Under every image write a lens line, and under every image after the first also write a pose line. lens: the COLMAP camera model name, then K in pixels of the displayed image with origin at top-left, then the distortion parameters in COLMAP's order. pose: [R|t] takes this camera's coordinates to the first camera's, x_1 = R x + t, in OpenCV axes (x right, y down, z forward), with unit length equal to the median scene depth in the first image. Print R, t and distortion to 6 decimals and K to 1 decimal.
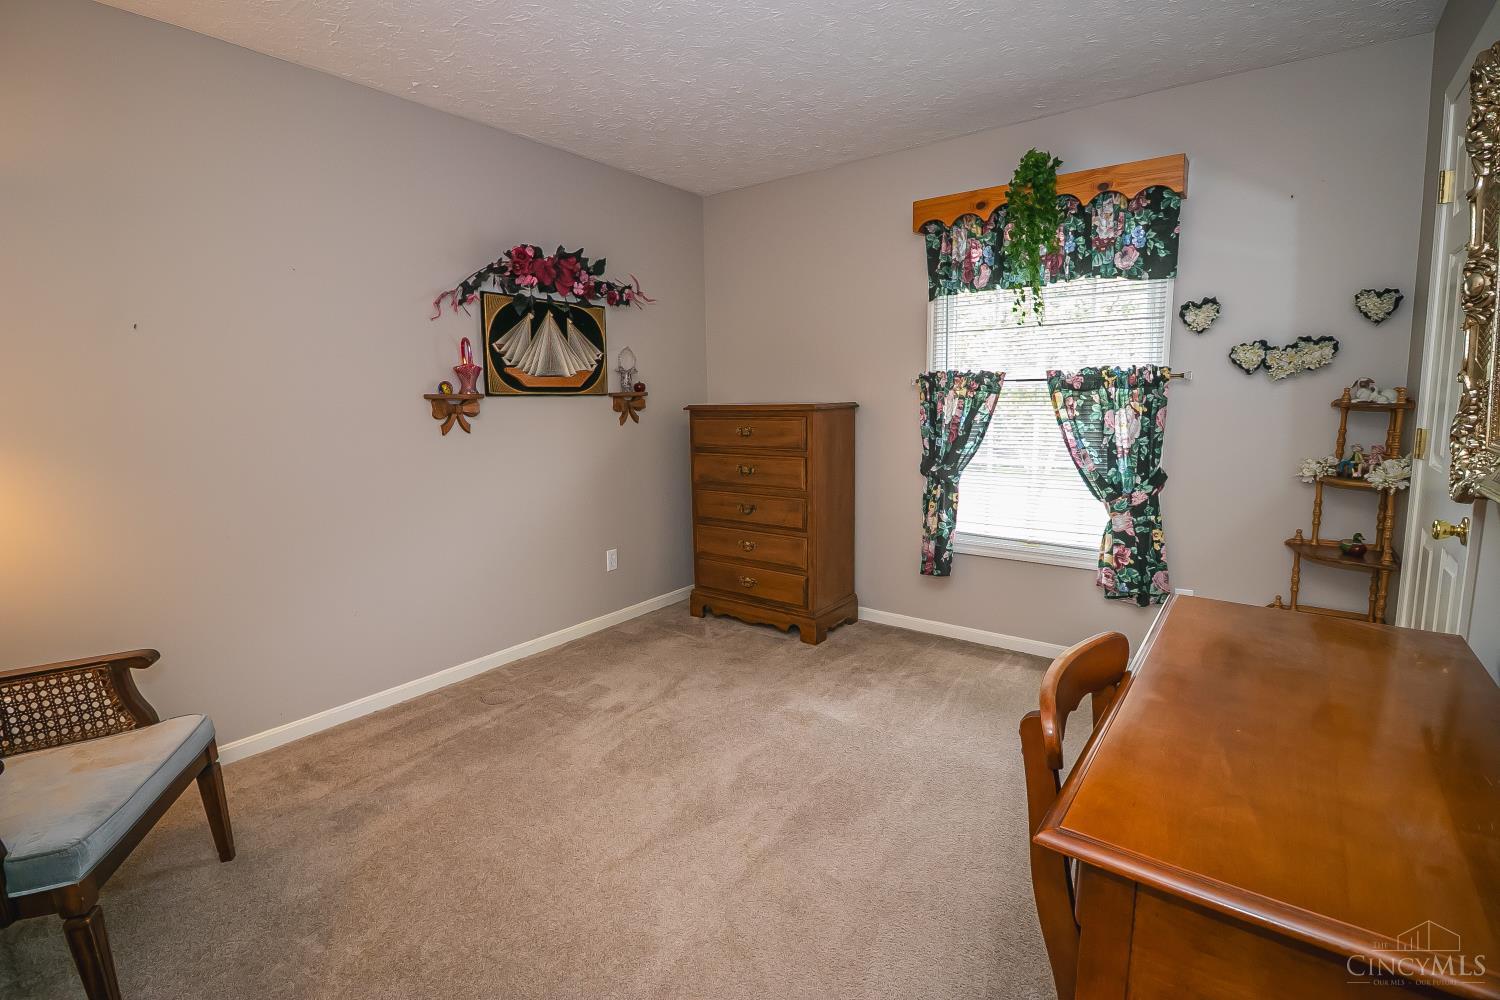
lens RADIAL K [[685.3, 0, 746.9], [0, 685.3, 483.1], [0, 0, 1]] dist [-0.001207, -0.012821]
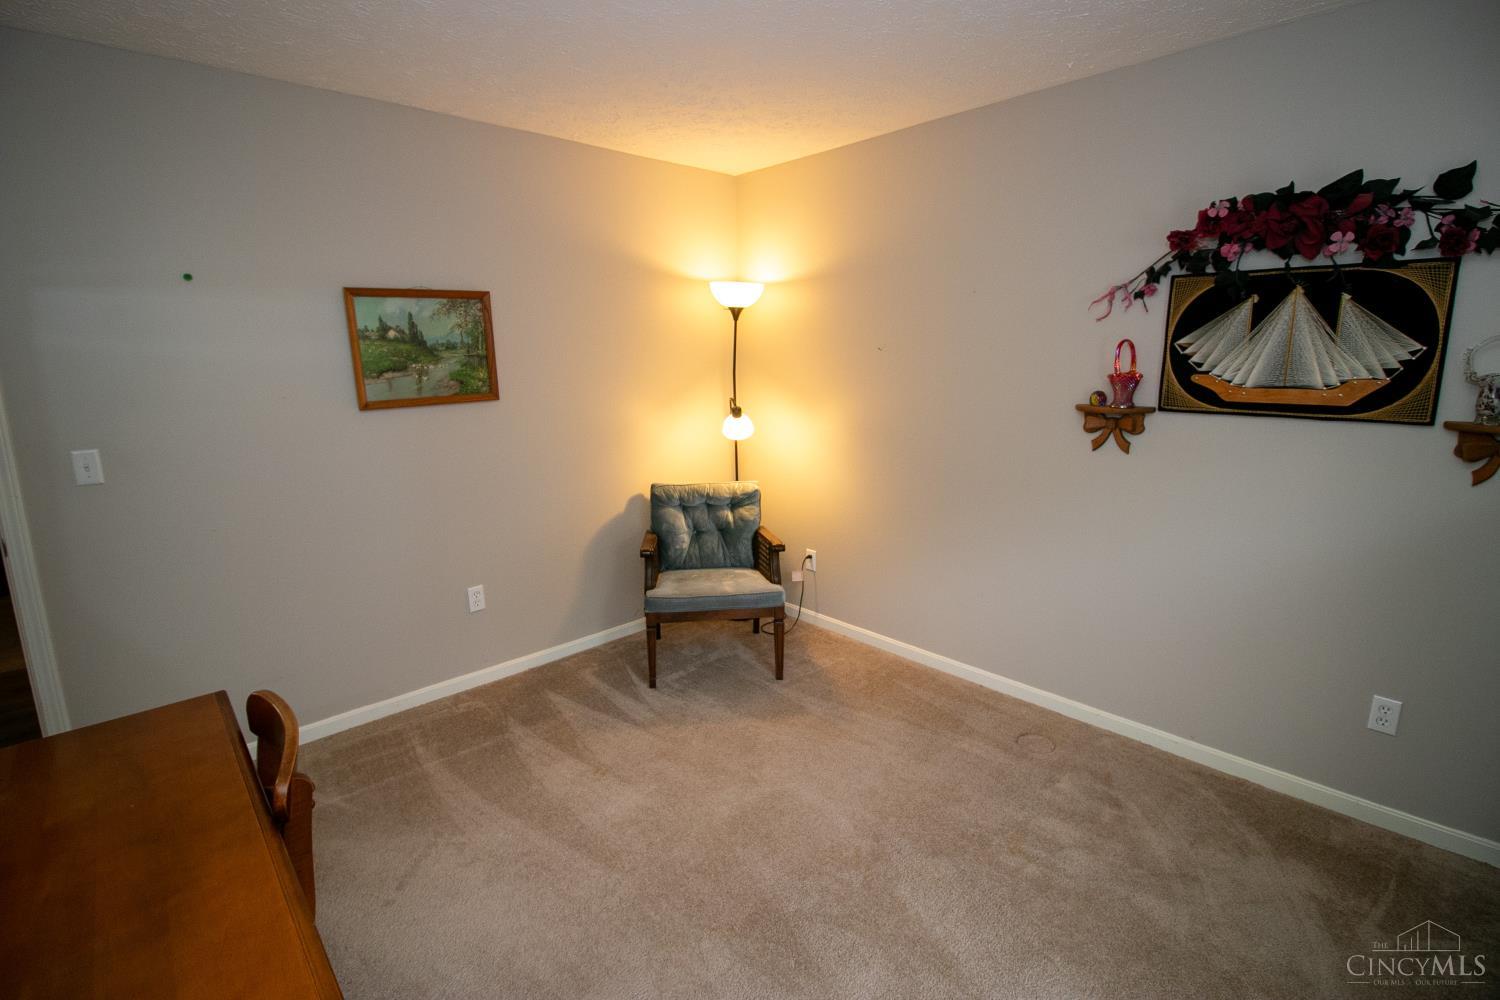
lens RADIAL K [[685.3, 0, 746.9], [0, 685.3, 483.1], [0, 0, 1]] dist [-0.001207, -0.012821]
pose [[-0.163339, 0.198309, -0.966434, 0.463019], [-0.113532, 0.969303, 0.218086, -0.160506], [0.980016, 0.145343, -0.135810, 0.641884]]
